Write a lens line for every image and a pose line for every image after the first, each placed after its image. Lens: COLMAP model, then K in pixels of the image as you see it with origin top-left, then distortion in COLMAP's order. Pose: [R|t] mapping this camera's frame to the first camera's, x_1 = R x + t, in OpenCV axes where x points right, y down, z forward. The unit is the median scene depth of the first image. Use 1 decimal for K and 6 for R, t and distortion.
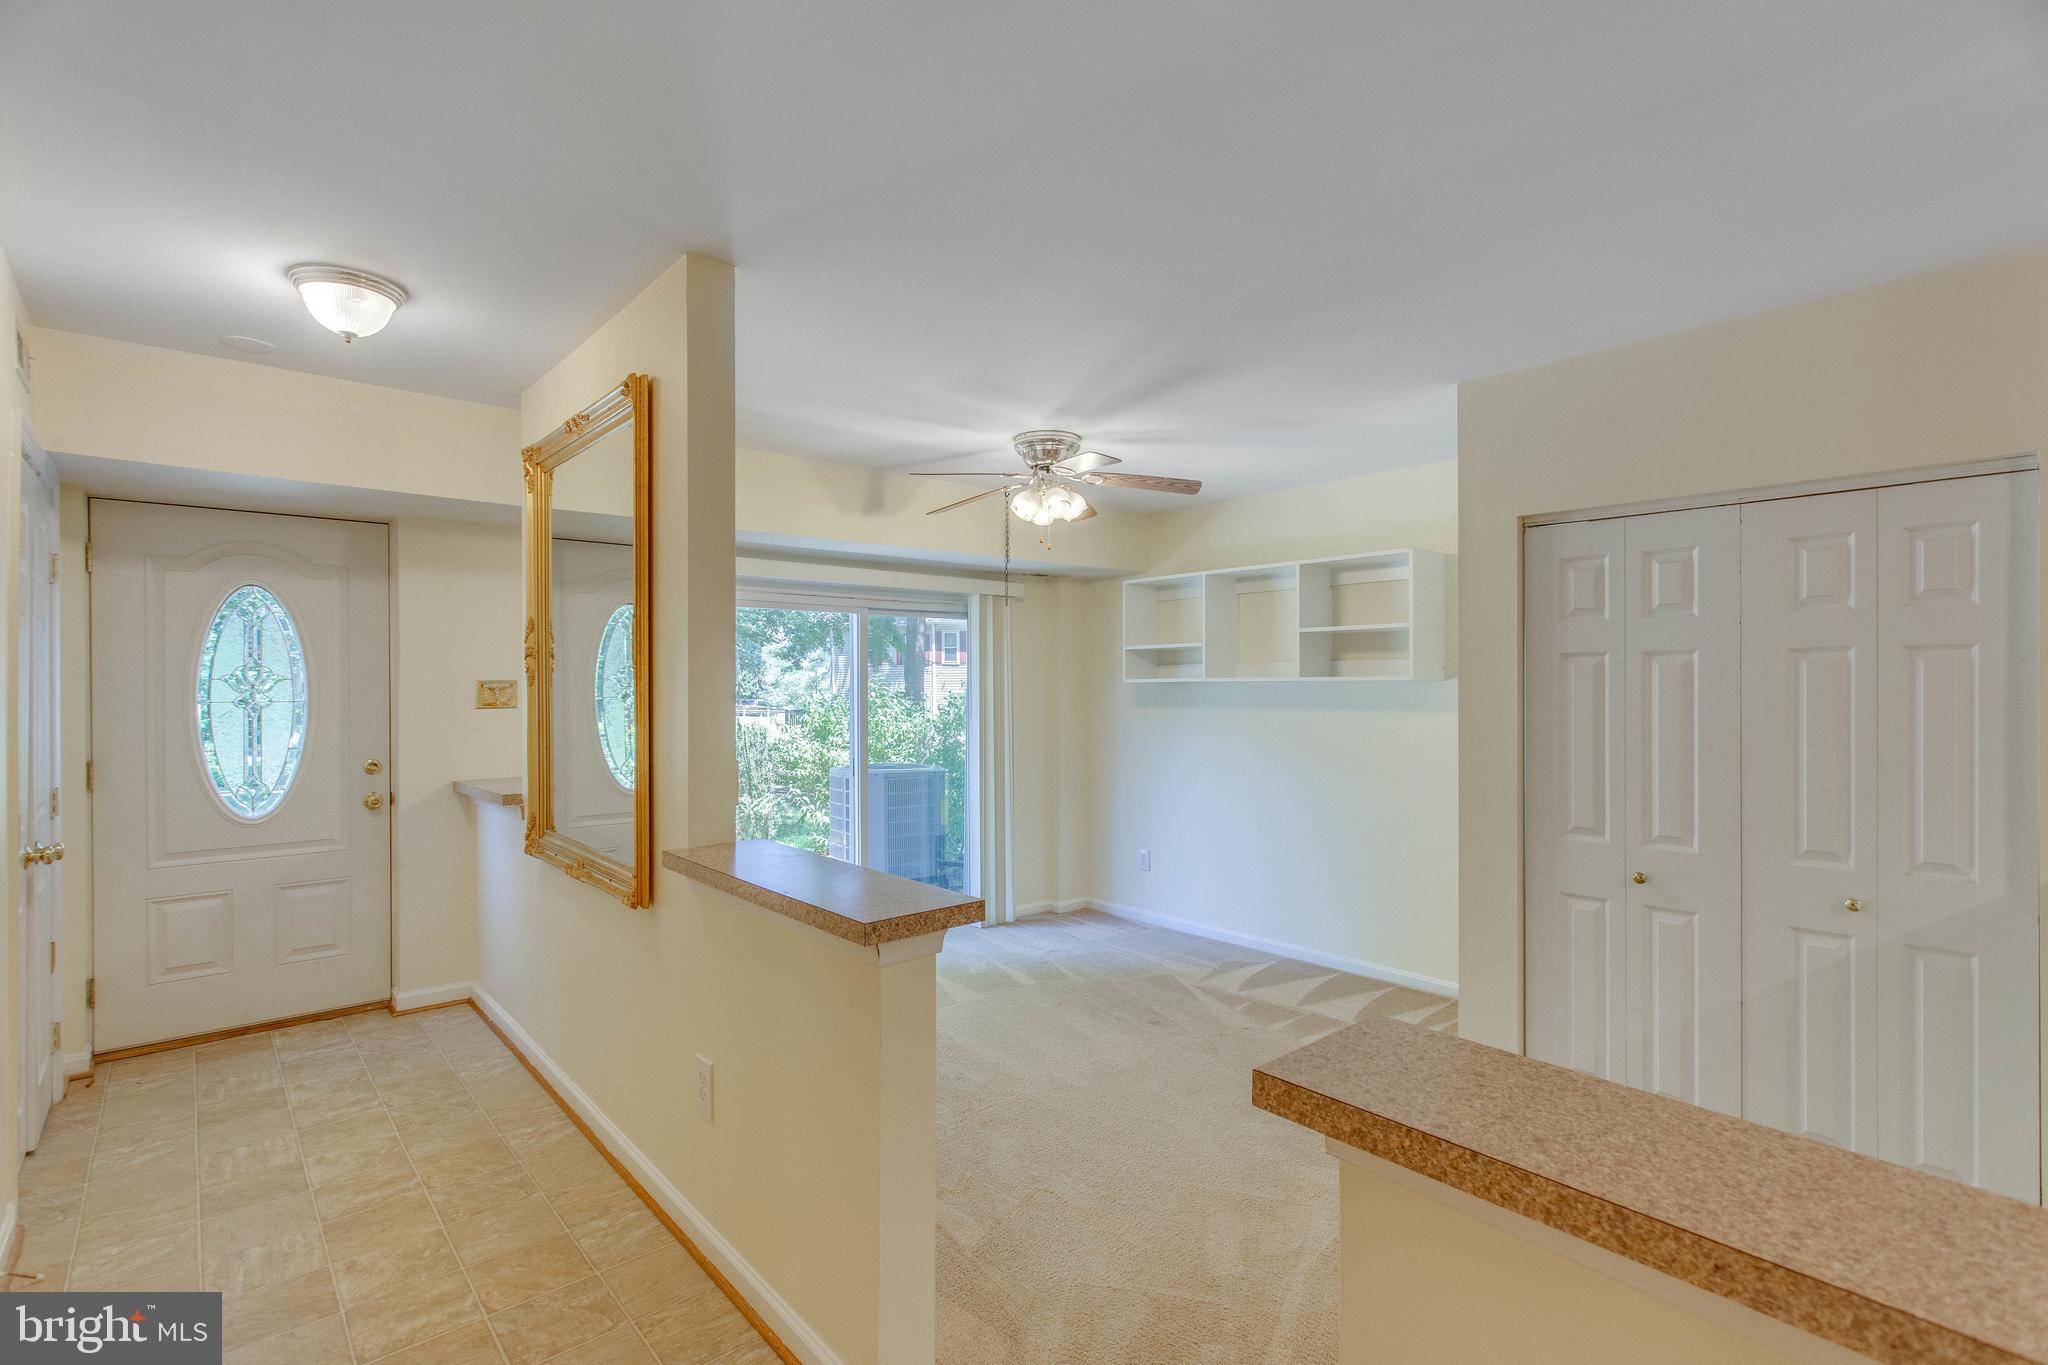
lens RADIAL K [[993.6, 0, 1042.4], [0, 993.6, 685.5], [0, 0, 1]] dist [0.000147, -0.000215]
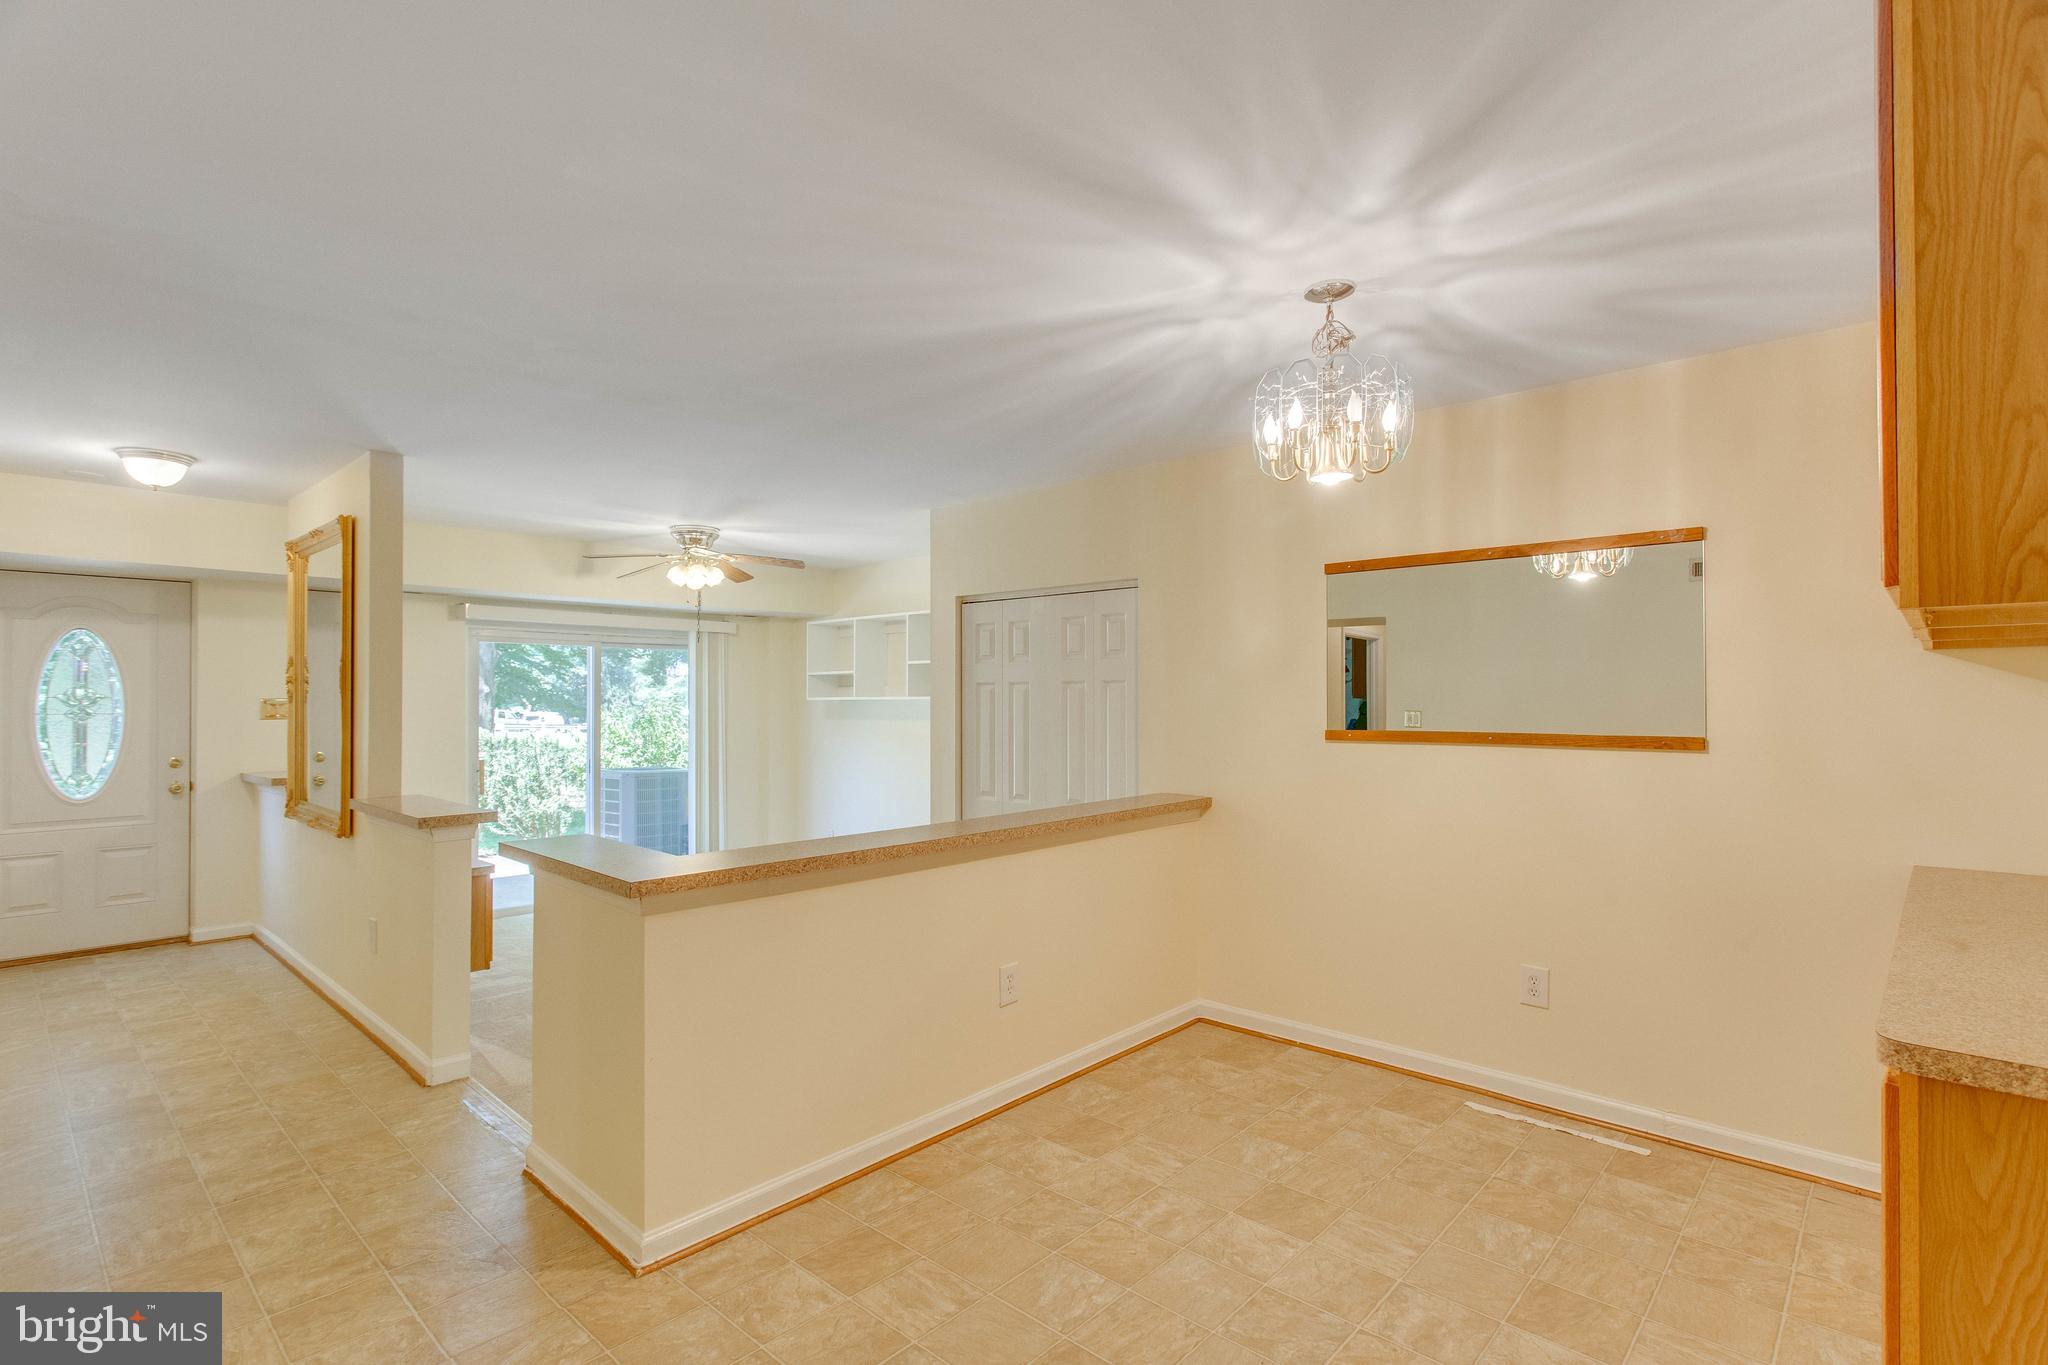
lens RADIAL K [[993.6, 0, 1043.4], [0, 993.6, 688.3], [0, 0, 1]] dist [0.000147, -0.000215]
pose [[0.993927, 0.001961, 0.110025, 0.376849], [-0.000495, 0.999911, -0.013353, -0.001640], [-0.110041, 0.013217, 0.993839, -0.511408]]
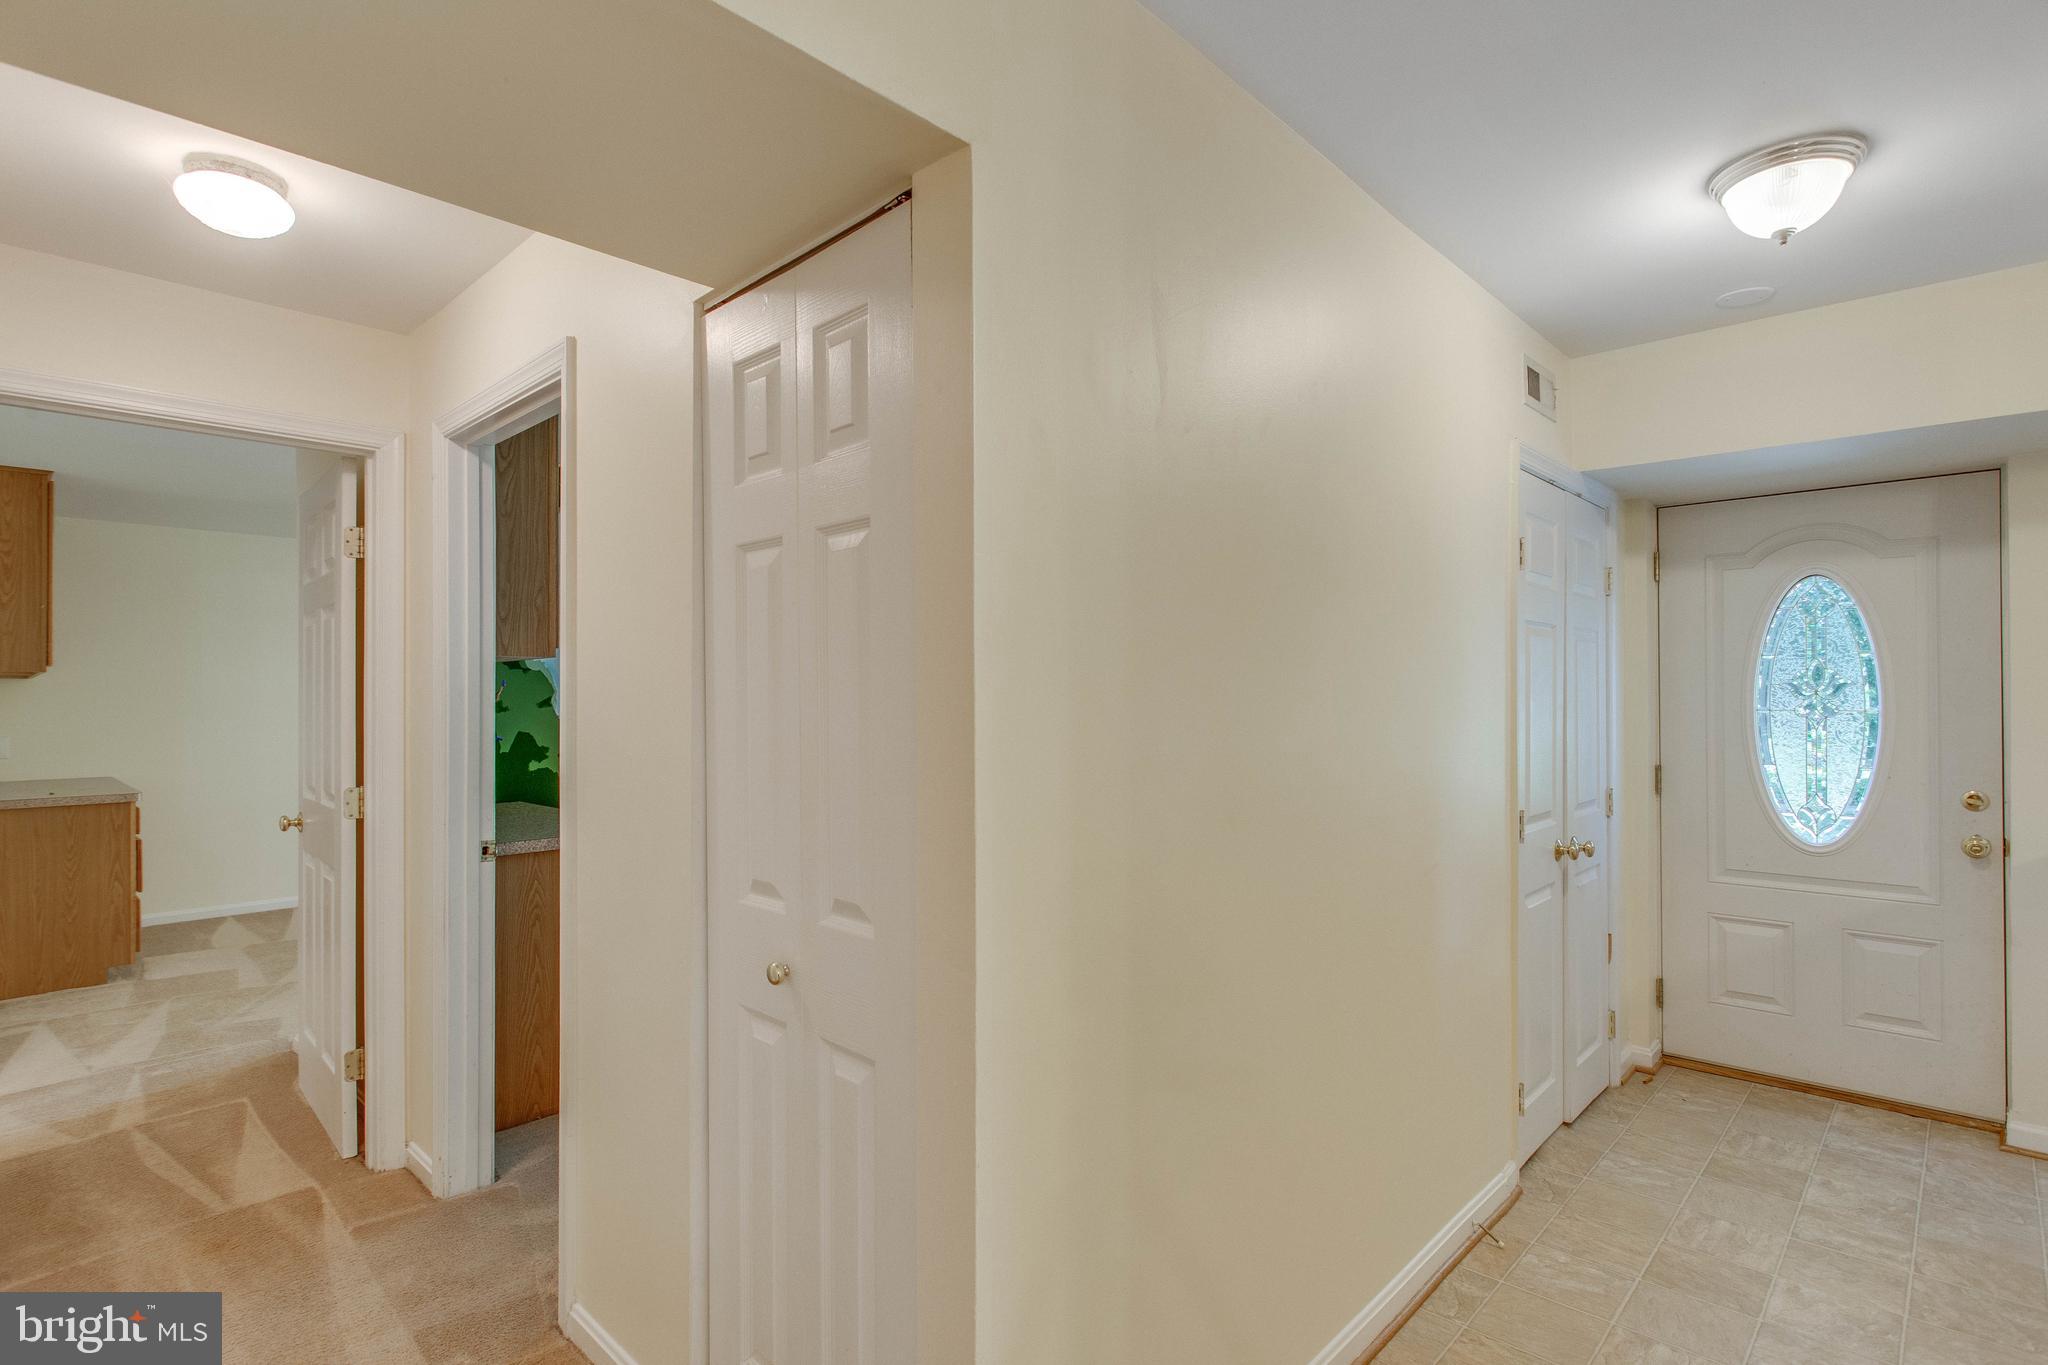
lens RADIAL K [[993.6, 0, 997.4], [0, 993.6, 693.2], [0, 0, 1]] dist [0.000147, -0.000215]
pose [[0.077316, -0.000740, -0.997006, 0.010395], [0.001865, 0.999998, -0.000598, 0.000638], [0.997005, -0.001813, 0.077317, 0.228836]]
